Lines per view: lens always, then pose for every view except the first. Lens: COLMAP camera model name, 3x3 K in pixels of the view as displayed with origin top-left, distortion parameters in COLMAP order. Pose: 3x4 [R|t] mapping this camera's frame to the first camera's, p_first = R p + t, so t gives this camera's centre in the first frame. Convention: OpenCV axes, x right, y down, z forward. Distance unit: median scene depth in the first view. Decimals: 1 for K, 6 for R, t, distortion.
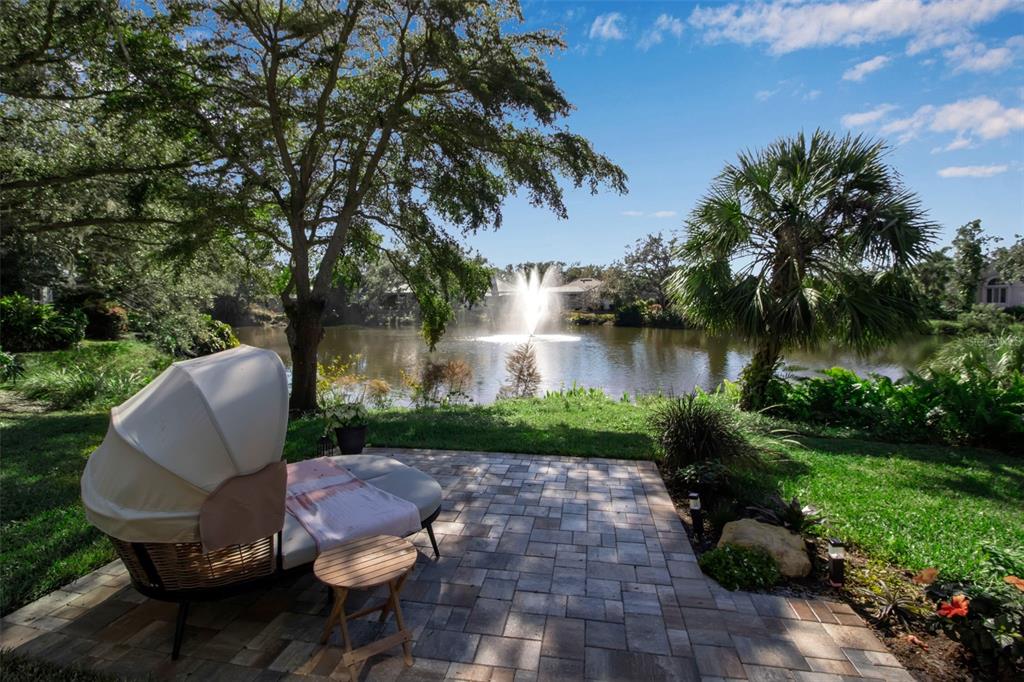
lens RADIAL K [[458.4, 0, 508.2], [0, 458.4, 345.4], [0, 0, 1]] dist [-0.013084, -0.000179]
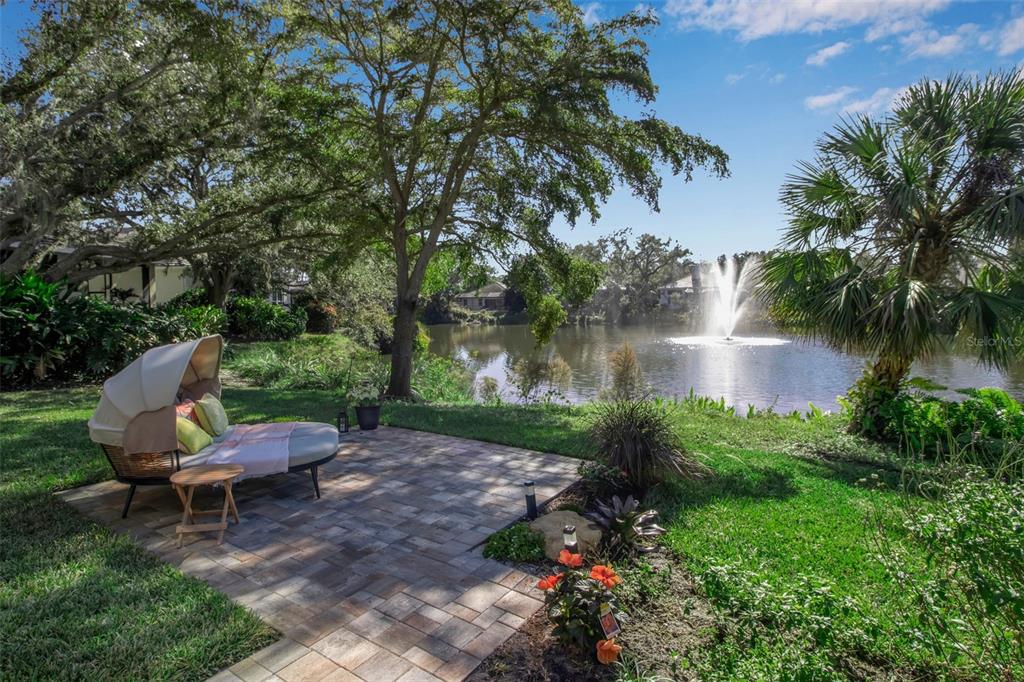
lens RADIAL K [[490.4, 0, 514.3], [0, 490.4, 333.7], [0, 0, 1]] dist [-0.003347, -0.000565]
pose [[0.926886, 0.018225, -0.374899, 0.517174], [-0.027673, 0.999420, -0.019834, -0.001367], [0.374321, 0.028758, 0.926853, -0.070156]]
